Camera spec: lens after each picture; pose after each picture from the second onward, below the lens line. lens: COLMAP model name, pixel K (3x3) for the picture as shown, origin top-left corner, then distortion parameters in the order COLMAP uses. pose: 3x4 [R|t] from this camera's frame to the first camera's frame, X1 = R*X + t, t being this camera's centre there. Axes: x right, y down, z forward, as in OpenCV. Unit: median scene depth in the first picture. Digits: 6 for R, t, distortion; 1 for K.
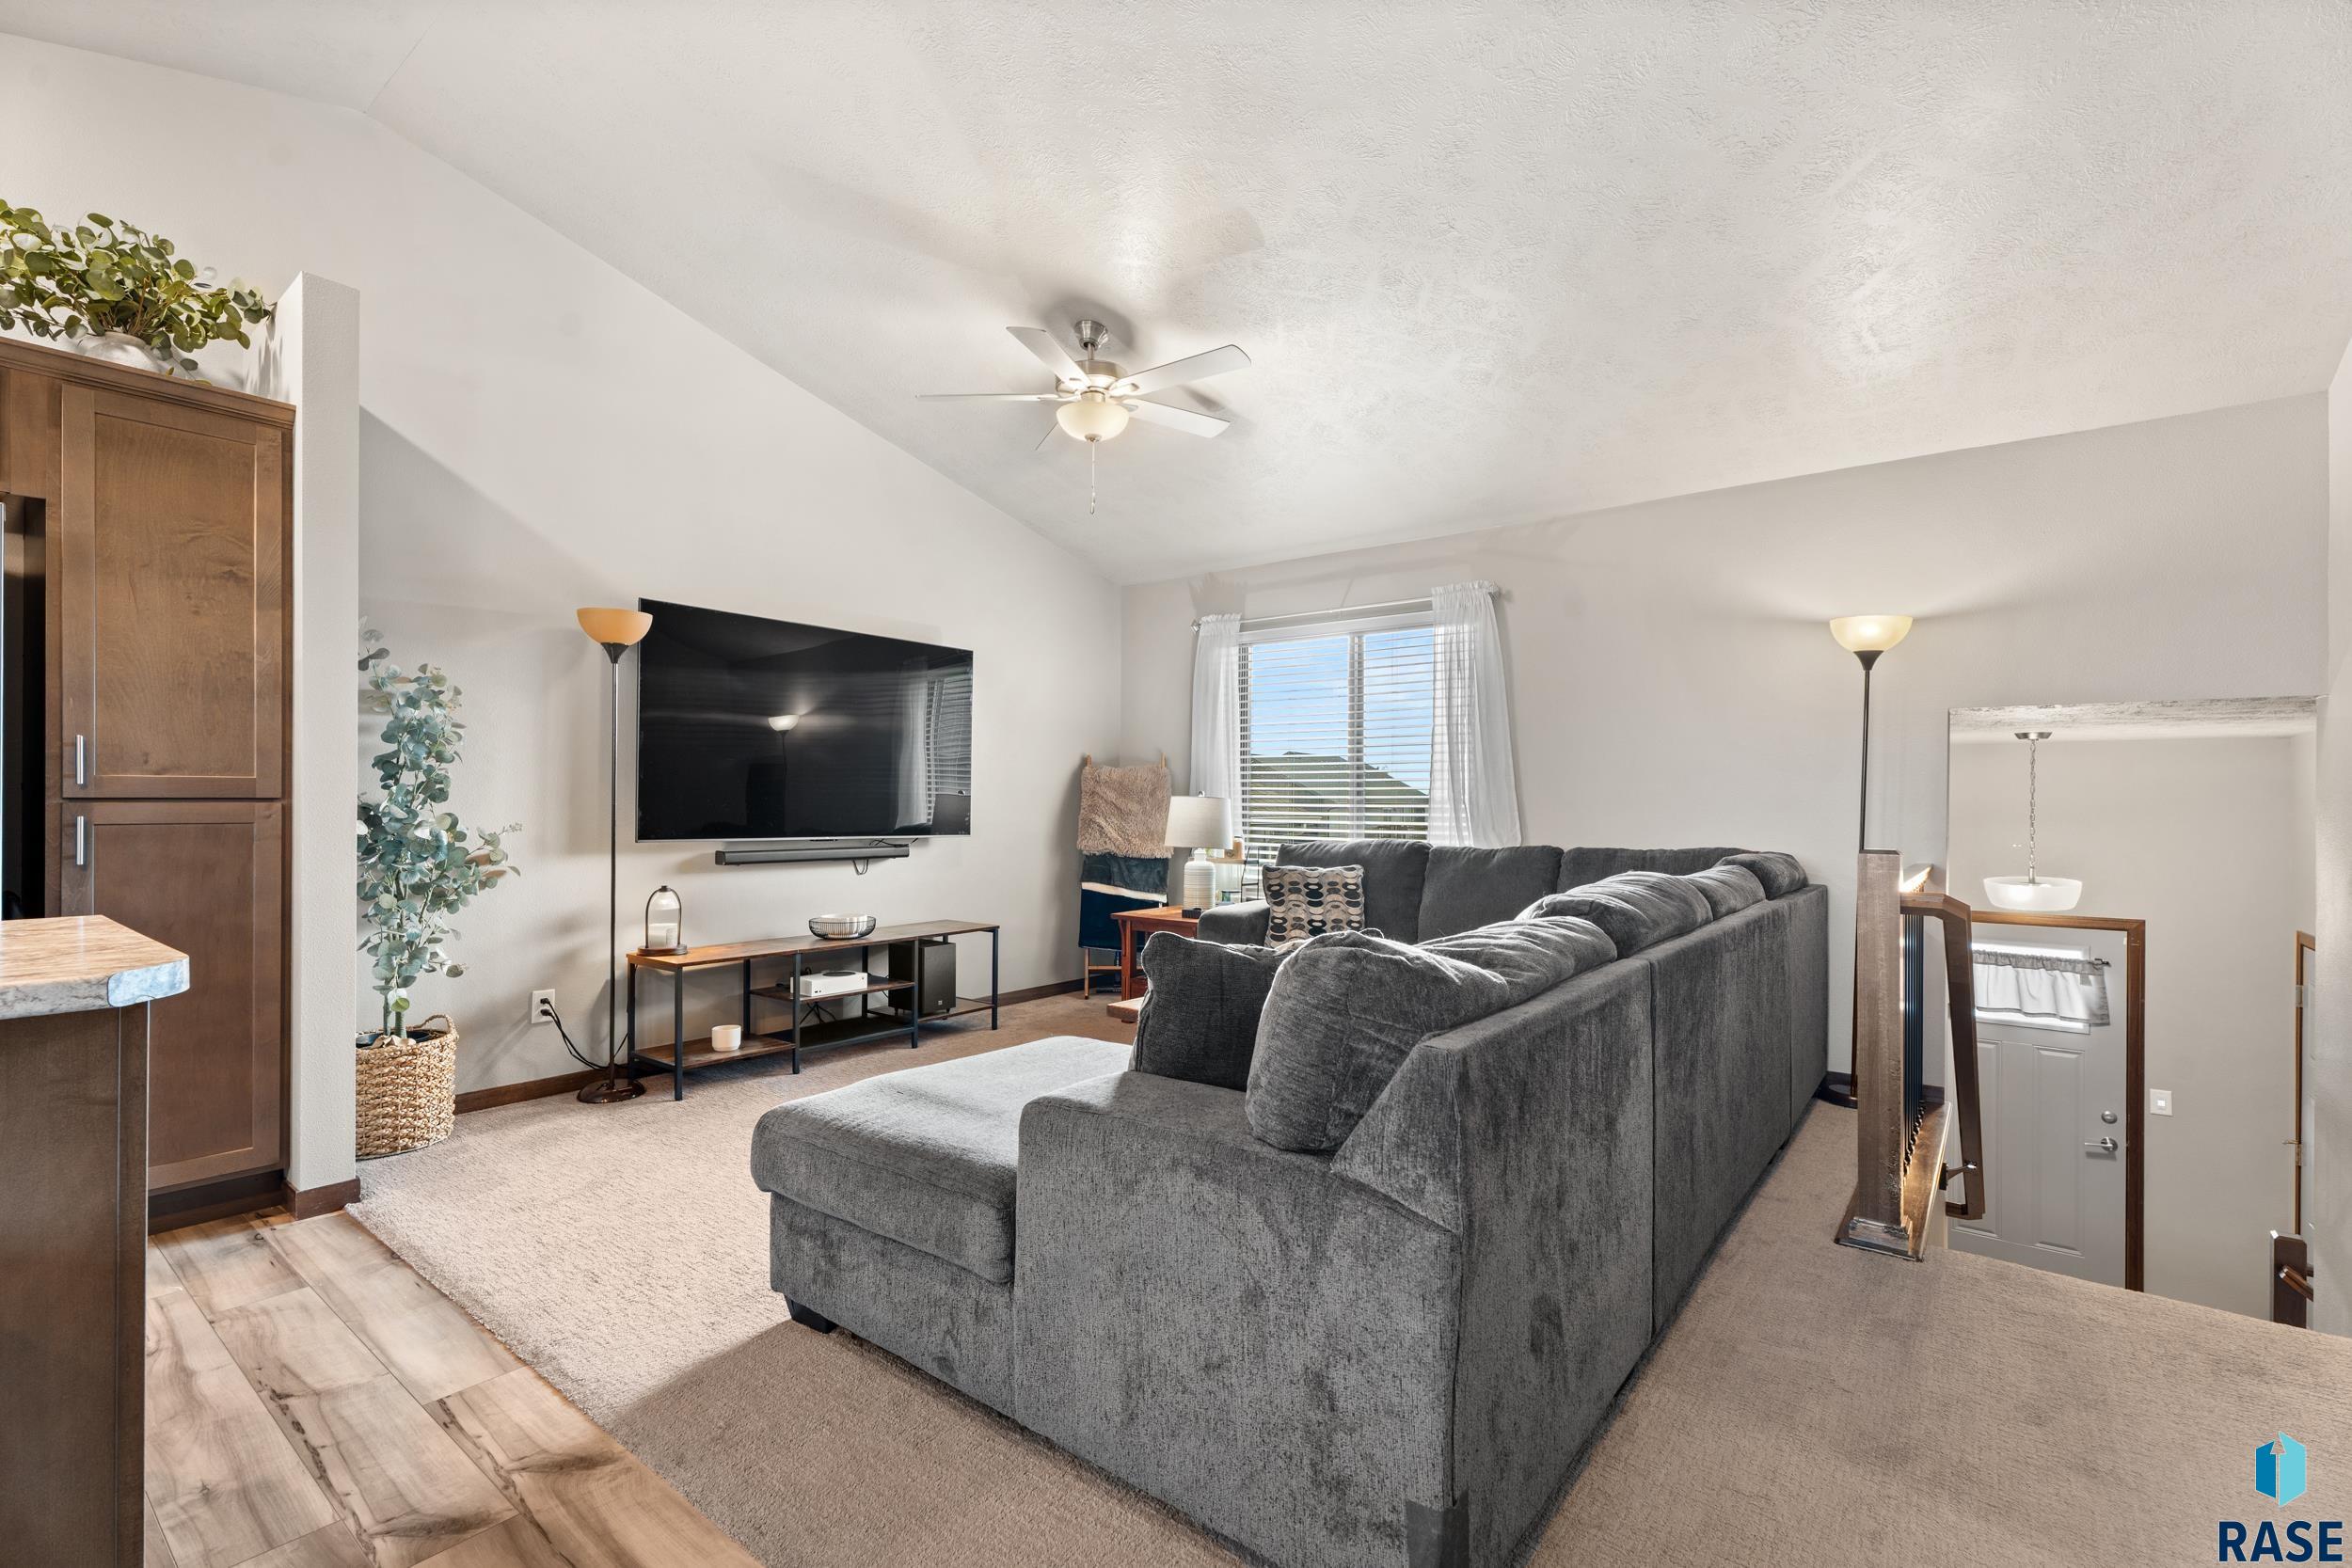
lens RADIAL K [[1049.8, 0, 1177.7], [0, 1049.8, 795.3], [0, 0, 1]] dist [0.004583, 0.000267]
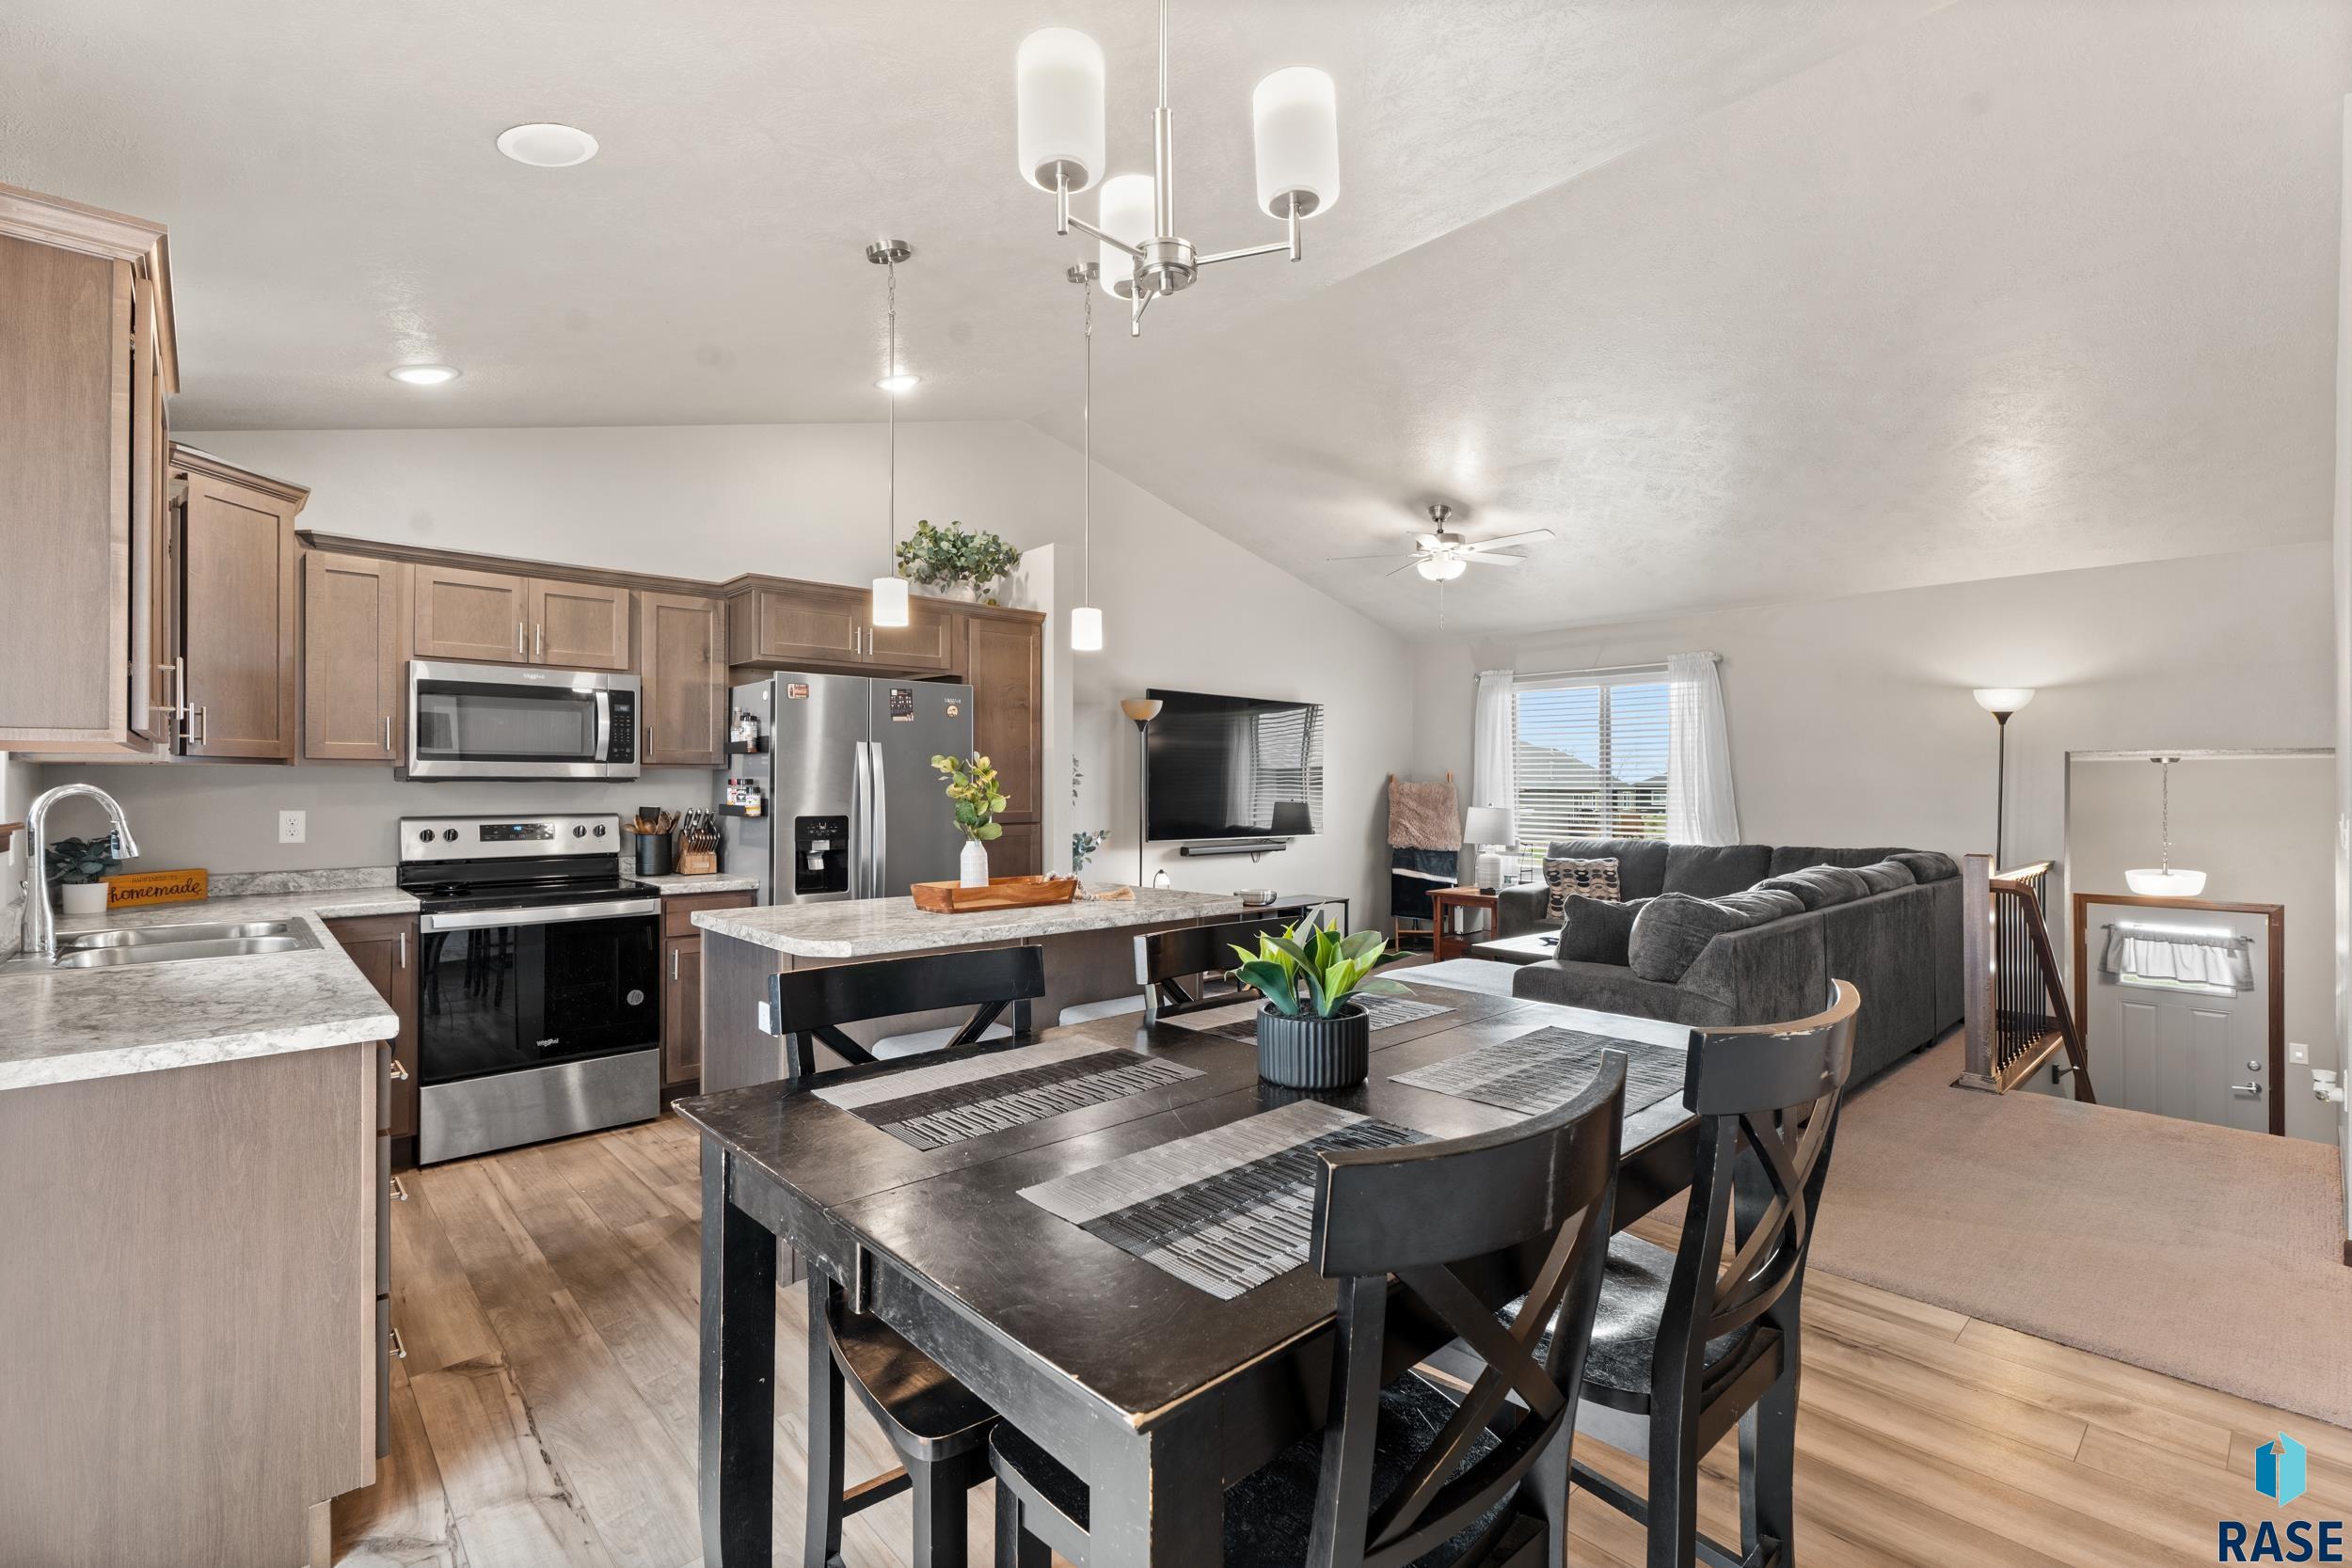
lens RADIAL K [[1049.8, 0, 1180.4], [0, 1049.8, 776.9], [0, 0, 1]] dist [0.004583, 0.000267]
pose [[0.987316, -0.006976, -0.158611, -0.177604], [0.006632, 0.999974, -0.002701, -0.041576], [0.158626, 0.001615, 0.987337, -0.474903]]
